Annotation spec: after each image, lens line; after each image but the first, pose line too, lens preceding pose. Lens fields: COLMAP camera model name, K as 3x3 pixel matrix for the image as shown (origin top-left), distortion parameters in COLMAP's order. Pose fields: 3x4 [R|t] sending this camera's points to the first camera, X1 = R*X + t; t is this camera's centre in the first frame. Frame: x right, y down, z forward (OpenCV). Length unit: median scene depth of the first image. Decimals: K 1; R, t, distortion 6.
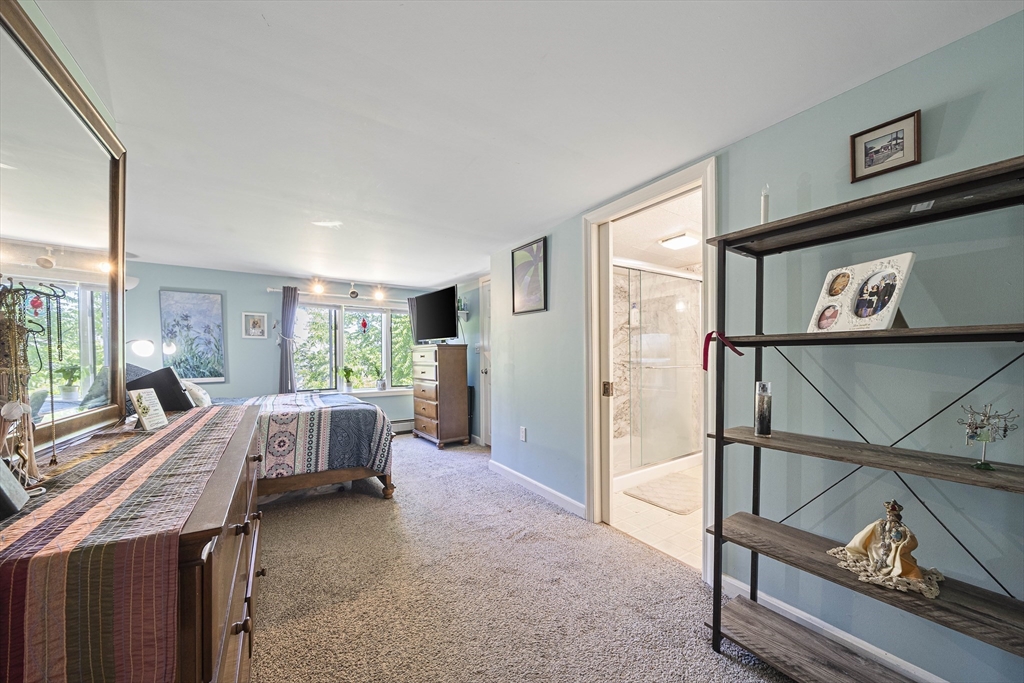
lens RADIAL K [[355.5, 0, 495.0], [0, 355.5, 356.9], [0, 0, 1]] dist [-0.002633, -0.000309]
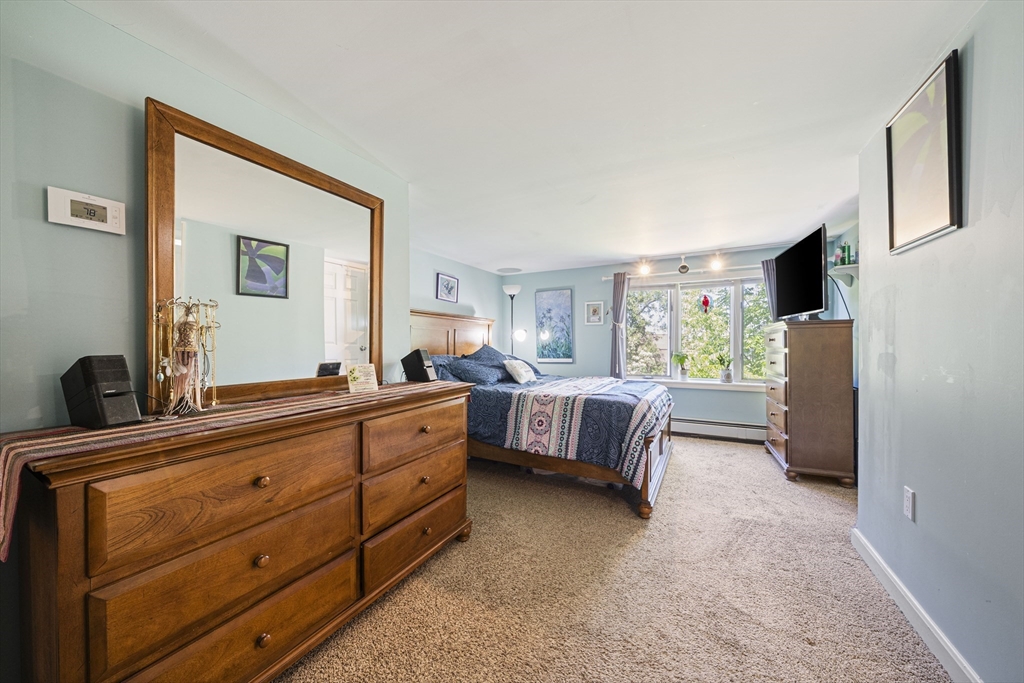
lens RADIAL K [[355.5, 0, 516.6], [0, 355.5, 343.3], [0, 0, 1]] dist [-0.002633, -0.000309]
pose [[0.508135, 0.000616, -0.861277, 0.212699], [0.003034, 0.999992, 0.002505, 0.002763], [0.861272, -0.003886, 0.508129, 0.308241]]
